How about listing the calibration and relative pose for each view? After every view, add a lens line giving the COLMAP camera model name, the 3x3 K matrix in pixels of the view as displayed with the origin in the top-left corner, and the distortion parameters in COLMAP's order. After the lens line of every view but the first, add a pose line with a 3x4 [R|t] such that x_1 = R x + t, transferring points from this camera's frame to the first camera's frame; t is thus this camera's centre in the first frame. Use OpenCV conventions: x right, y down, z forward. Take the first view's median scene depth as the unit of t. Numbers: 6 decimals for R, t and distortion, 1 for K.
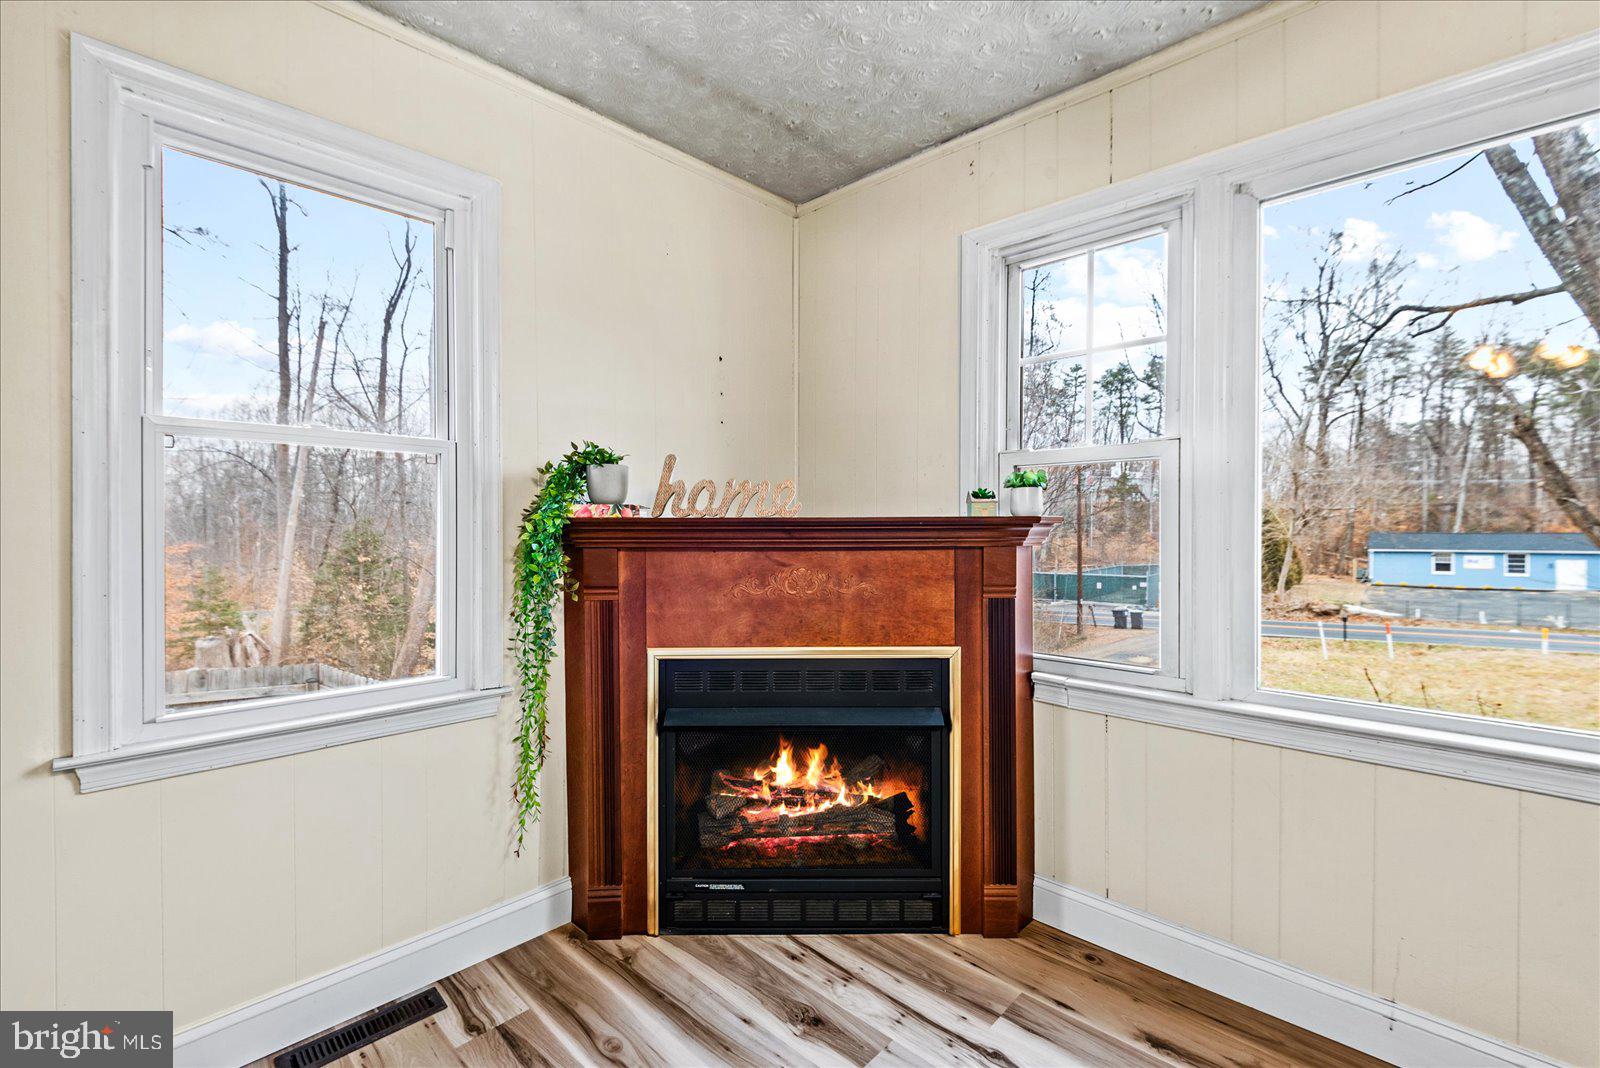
lens RADIAL K [[698.2, 0, 805.0], [0, 698.2, 528.3], [0, 0, 1]] dist [0.017354, -0.006958]
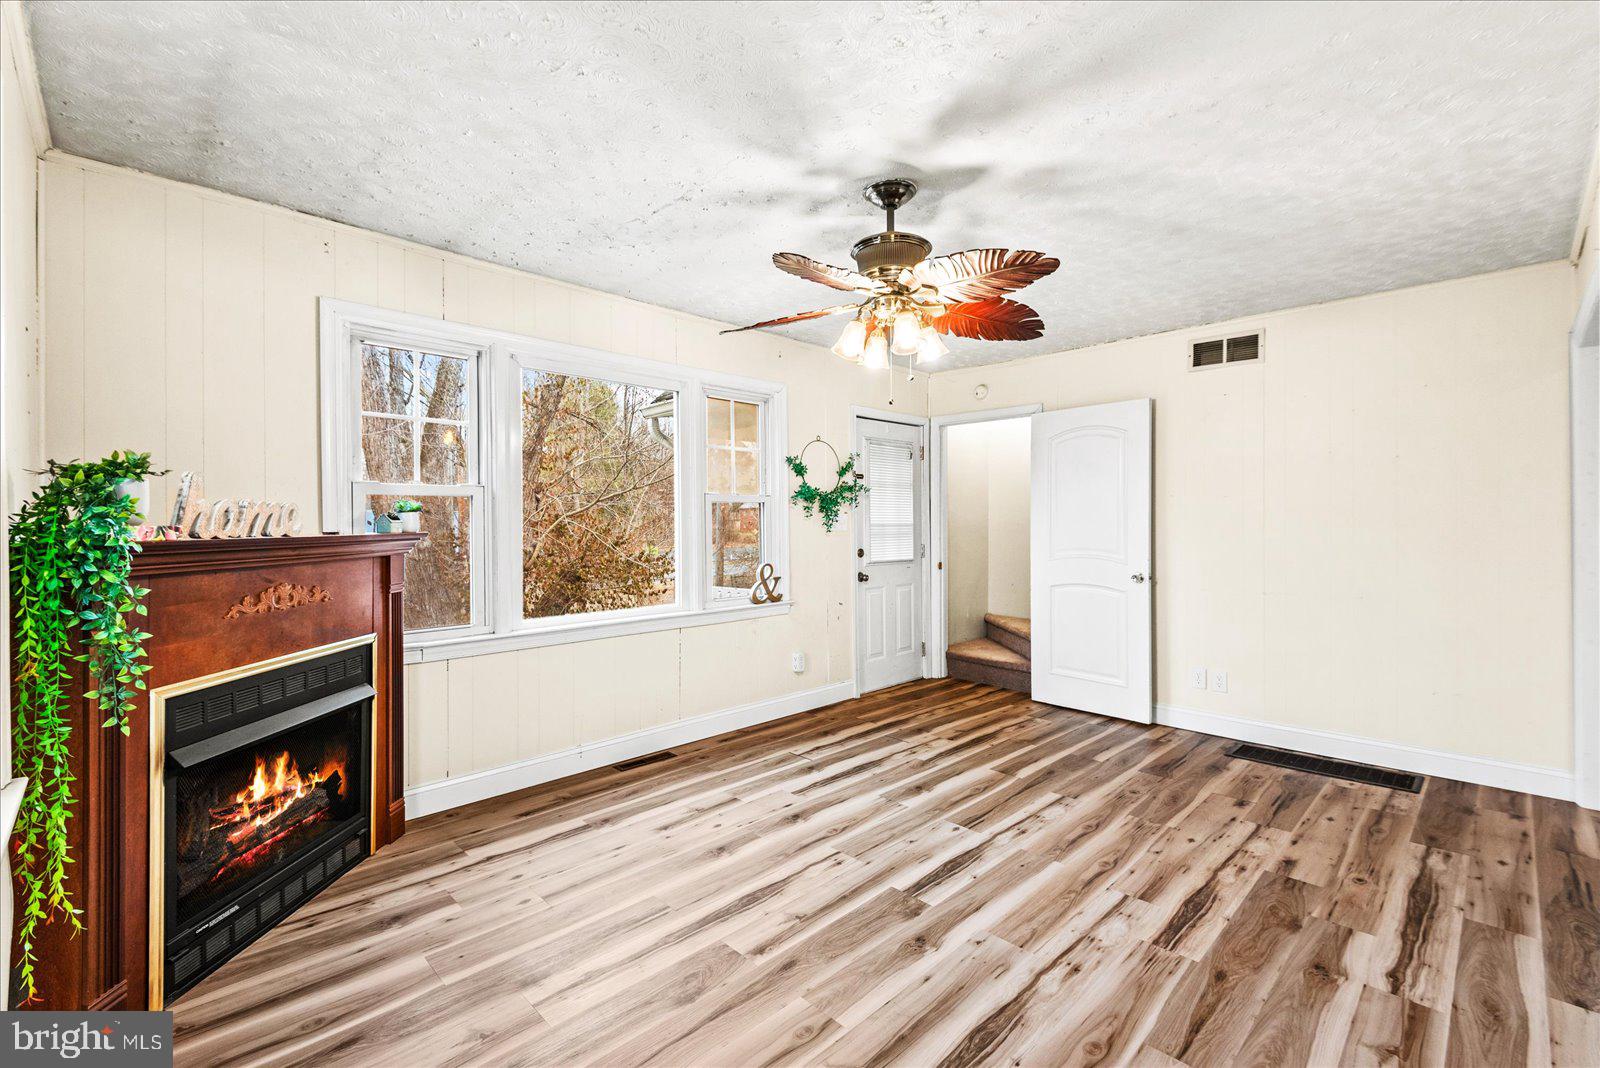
lens RADIAL K [[698.2, 0, 795.3], [0, 698.2, 522.3], [0, 0, 1]] dist [0.017354, -0.006958]
pose [[0.041850, 0.000735, 0.999124, -1.069446], [0.006744, 0.999977, -0.001018, -0.032631], [-0.999101, 0.006781, 0.041844, 0.158418]]
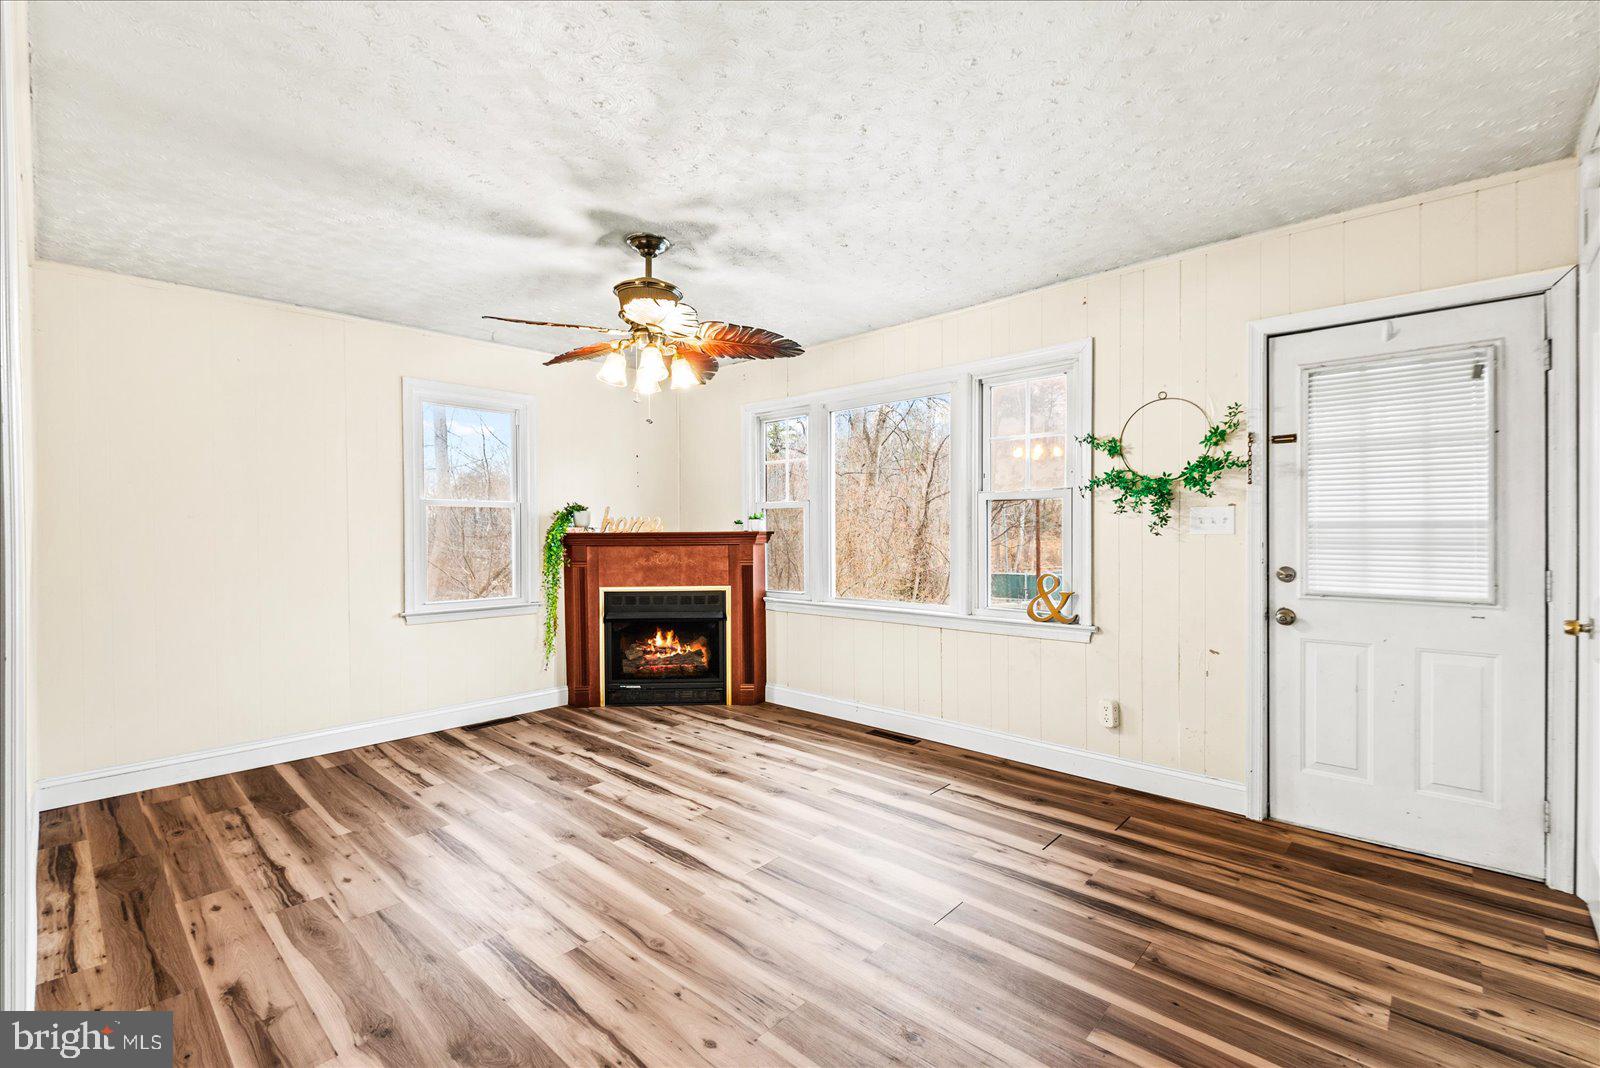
lens RADIAL K [[698.2, 0, 811.3], [0, 698.2, 534.3], [0, 0, 1]] dist [0.017354, -0.006958]
pose [[0.999885, -0.004152, 0.014602, 0.465905], [0.004110, 0.999987, 0.002905, -0.013130], [-0.014614, -0.002844, 0.999889, -1.403556]]
